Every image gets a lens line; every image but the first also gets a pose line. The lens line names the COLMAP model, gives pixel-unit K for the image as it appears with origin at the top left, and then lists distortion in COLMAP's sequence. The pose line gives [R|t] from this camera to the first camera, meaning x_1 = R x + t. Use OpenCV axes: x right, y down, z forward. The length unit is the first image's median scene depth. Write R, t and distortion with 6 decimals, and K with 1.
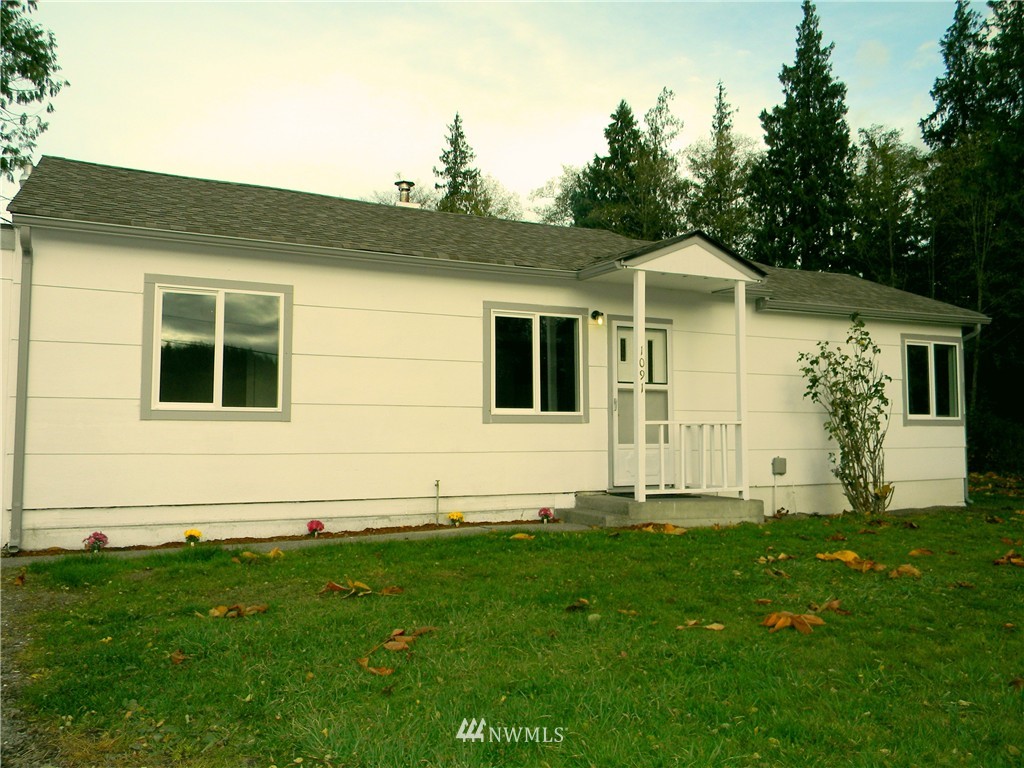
lens RADIAL K [[831.0, 0, 510.7], [0, 831.0, 376.2], [0, 0, 1]] dist [0.010429, -0.015700]
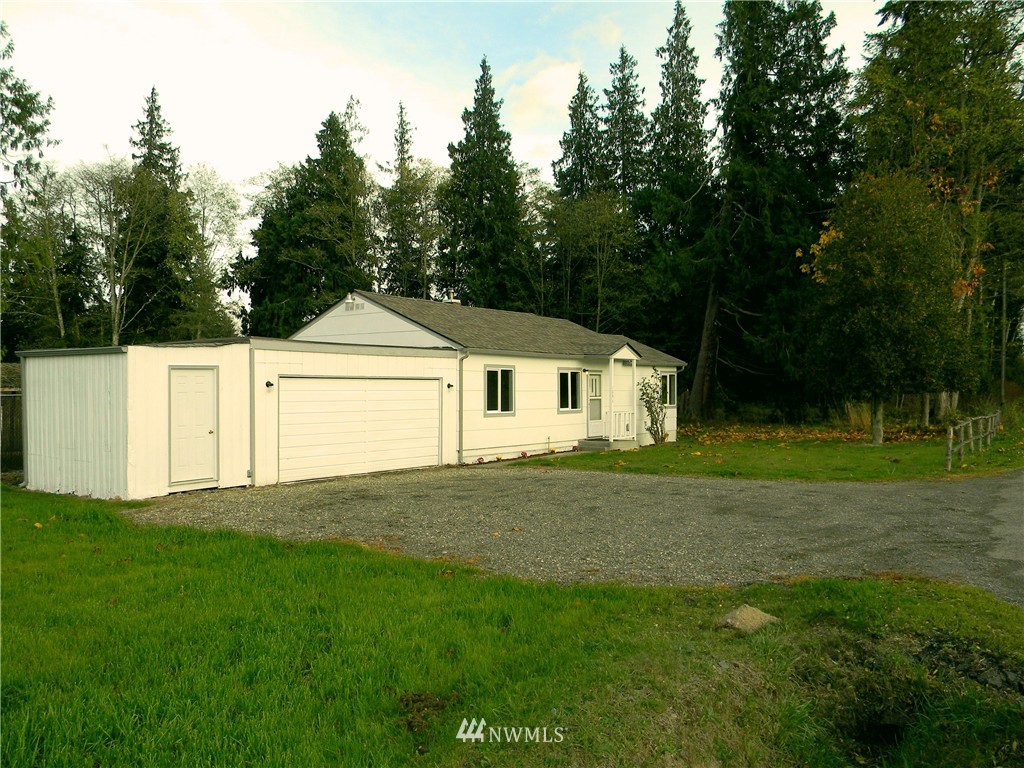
lens RADIAL K [[823.1, 0, 512.0], [0, 823.1, 384.0], [0, 0, 1]] dist [0.002814, -0.000802]
pose [[0.885256, 0.001550, 0.465102, -0.194970], [-0.030934, 0.997976, 0.055552, -0.025429], [-0.464075, -0.063565, 0.883512, -0.173572]]
